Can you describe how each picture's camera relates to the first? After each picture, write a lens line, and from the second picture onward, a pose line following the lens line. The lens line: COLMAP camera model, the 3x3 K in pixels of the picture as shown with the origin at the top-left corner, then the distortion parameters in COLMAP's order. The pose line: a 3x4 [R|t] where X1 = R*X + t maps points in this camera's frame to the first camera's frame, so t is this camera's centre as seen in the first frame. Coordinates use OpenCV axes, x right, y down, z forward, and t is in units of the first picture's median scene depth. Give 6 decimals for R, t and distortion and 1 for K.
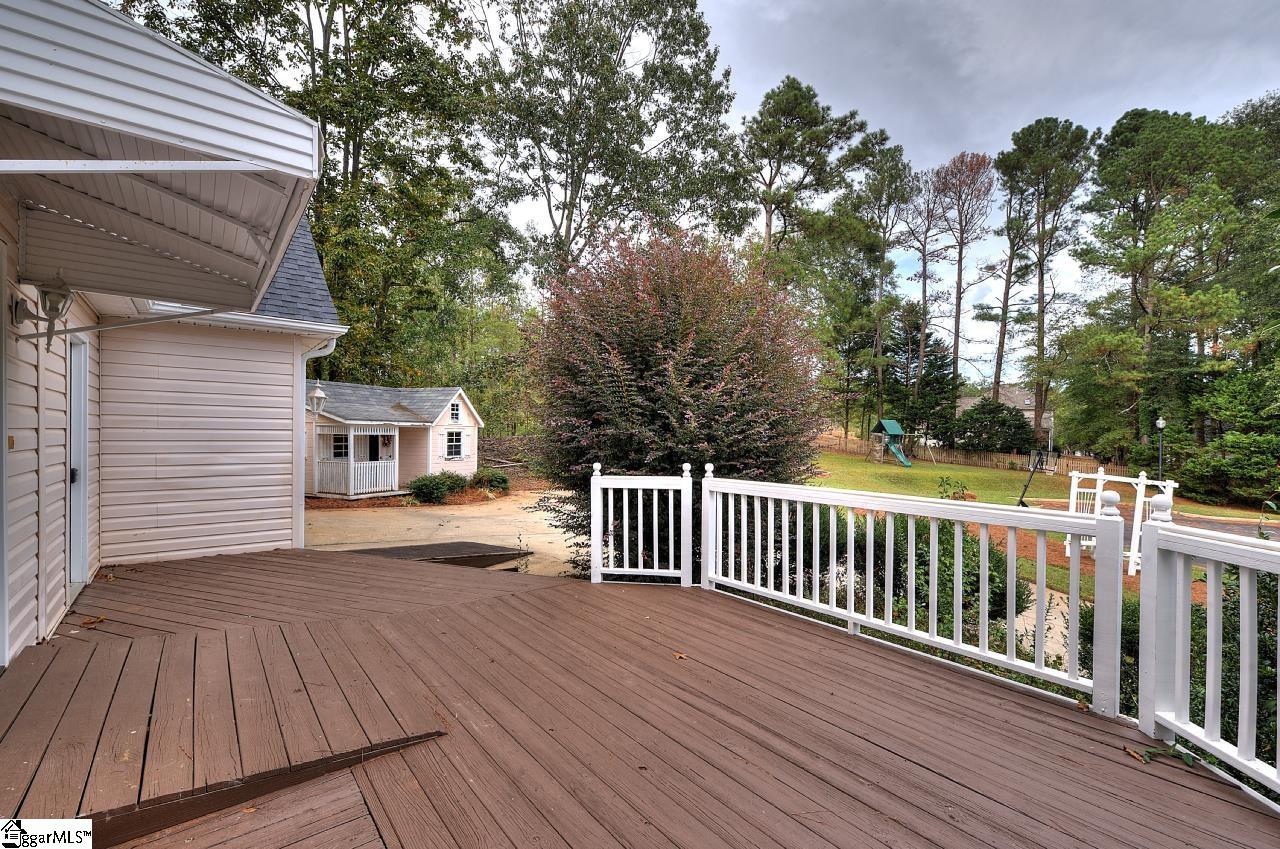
lens RADIAL K [[559.3, 0, 648.4], [0, 559.3, 434.6], [0, 0, 1]] dist [0.001412, 0.000174]
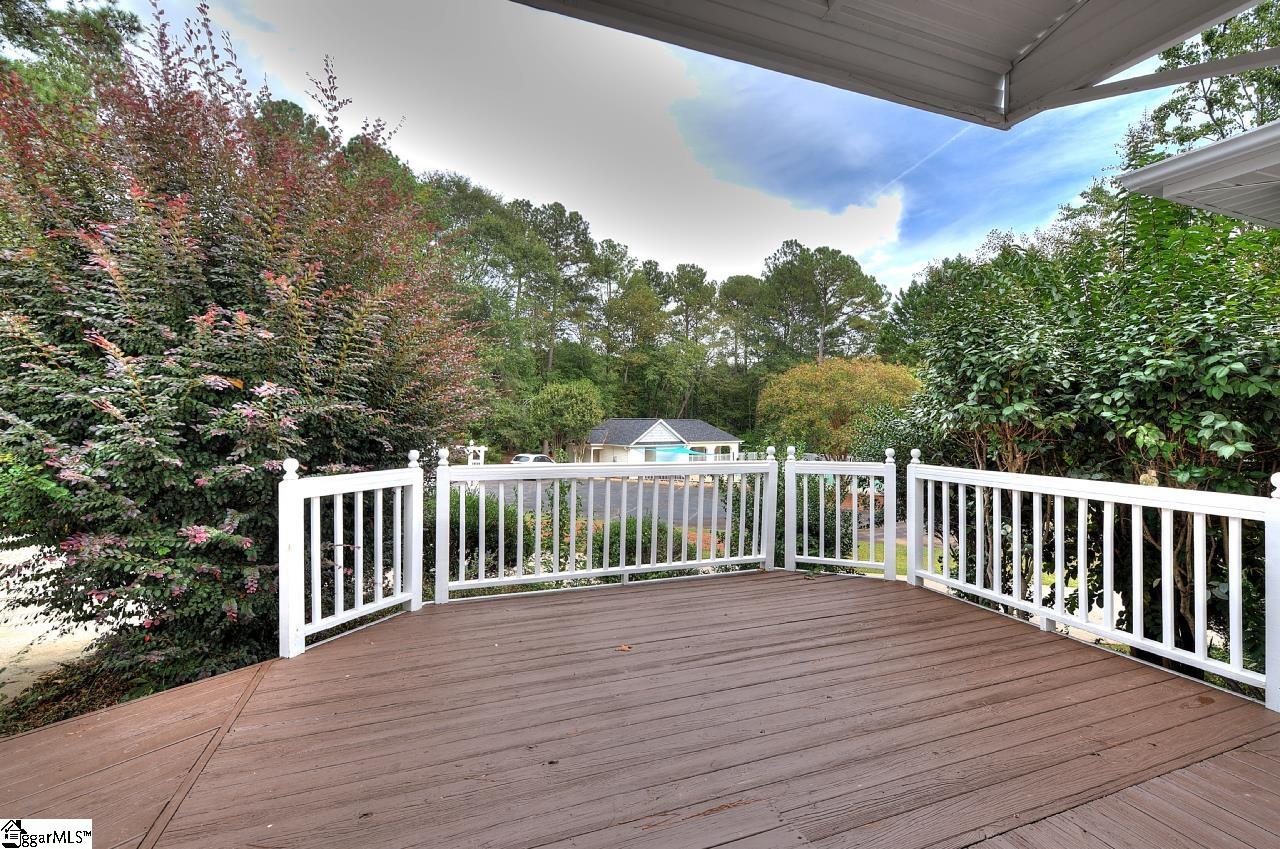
lens RADIAL K [[559.3, 0, 651.0], [0, 559.3, 417.5], [0, 0, 1]] dist [0.001412, 0.000174]
pose [[0.288556, -0.001849, 0.957461, -0.705797], [-0.013017, 0.999898, 0.005854, -0.003147], [-0.957374, -0.014152, 0.288503, 0.574287]]
